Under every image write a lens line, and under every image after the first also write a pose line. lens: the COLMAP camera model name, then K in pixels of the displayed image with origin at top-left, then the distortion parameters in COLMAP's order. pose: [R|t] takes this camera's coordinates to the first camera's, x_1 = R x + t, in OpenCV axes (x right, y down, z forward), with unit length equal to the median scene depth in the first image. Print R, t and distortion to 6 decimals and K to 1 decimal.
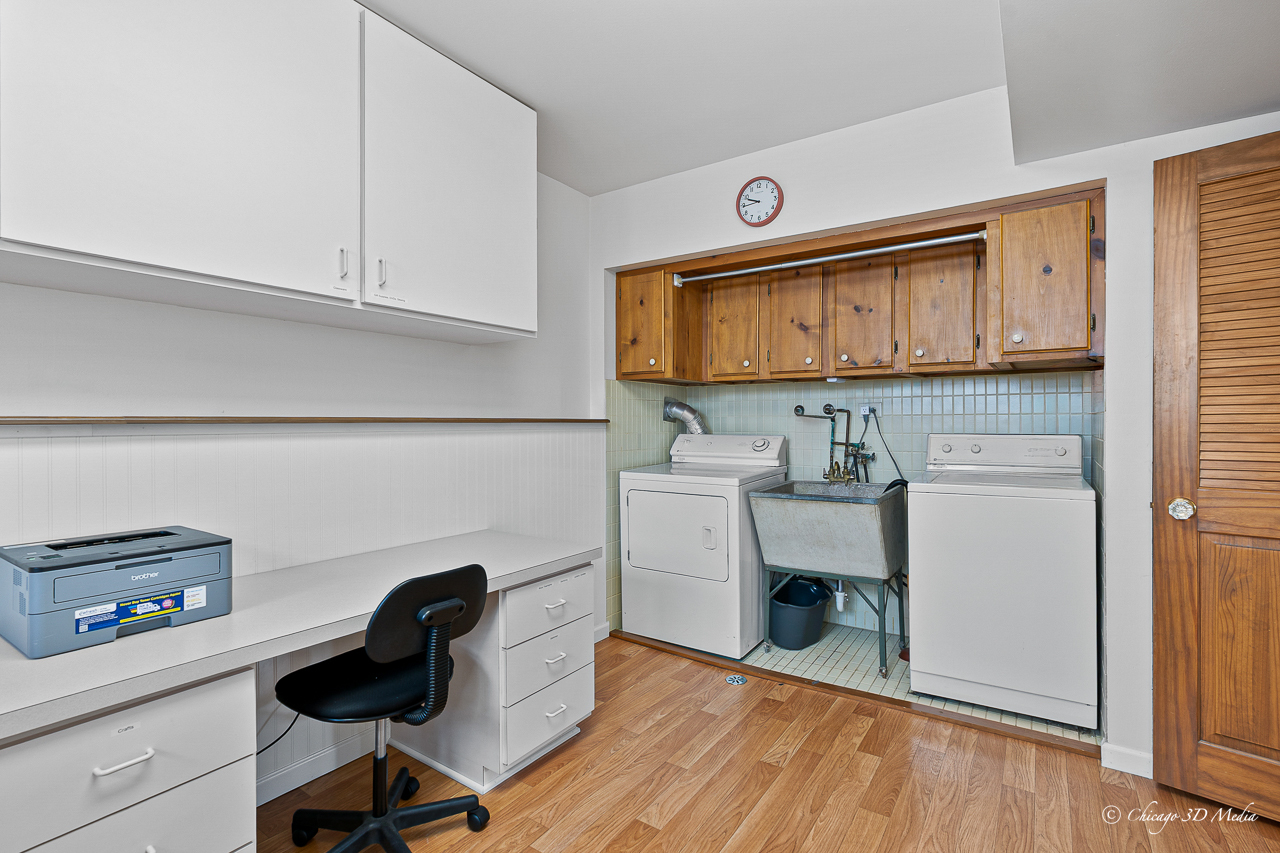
lens RADIAL K [[580.5, 0, 640.5], [0, 580.5, 434.8], [0, 0, 1]] dist [0.000224, 0.000740]
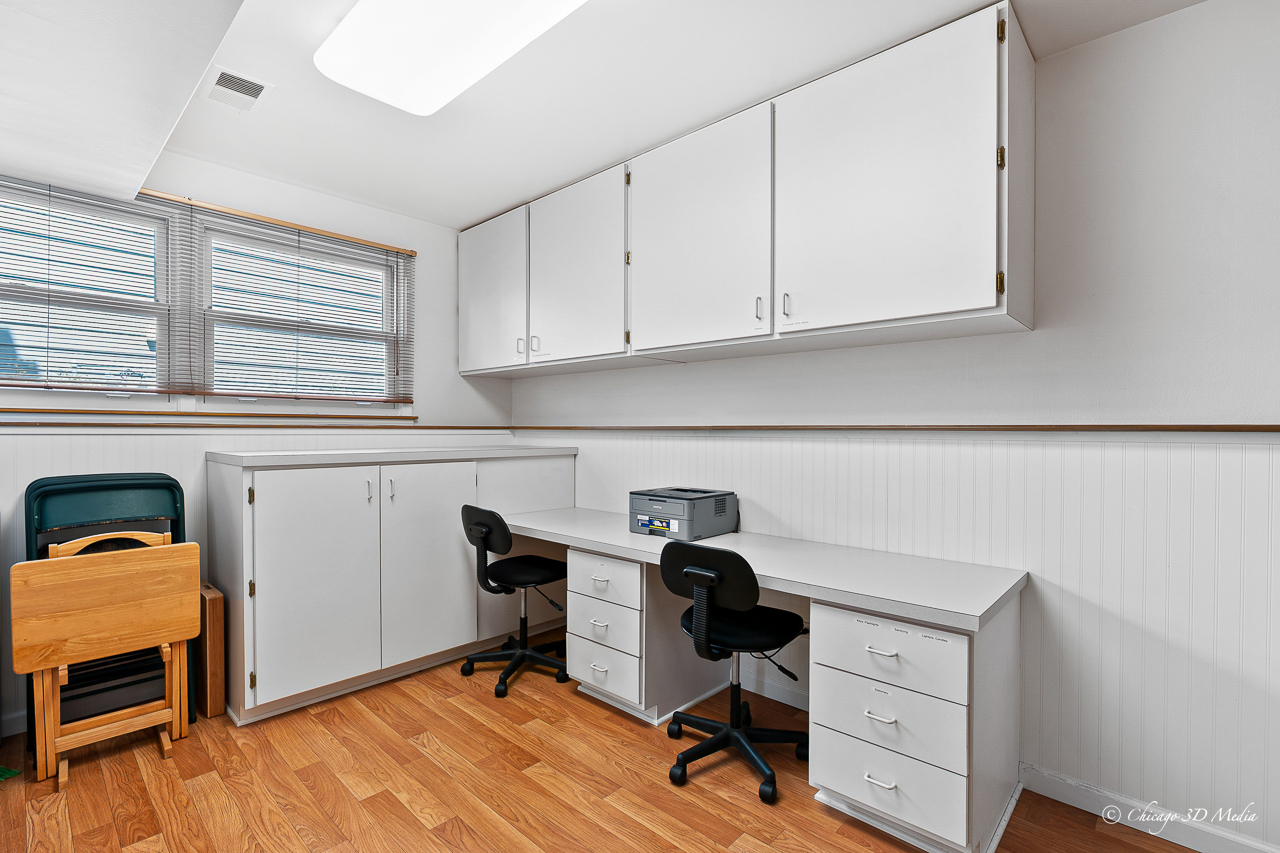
lens RADIAL K [[580.5, 0, 641.6], [0, 580.5, 427.3], [0, 0, 1]] dist [0.000224, 0.000740]
pose [[-0.150730, 0.005791, -0.988558, 1.214940], [0.010641, 0.999934, 0.004235, -0.016109], [0.988518, -0.009881, -0.150782, 1.551005]]
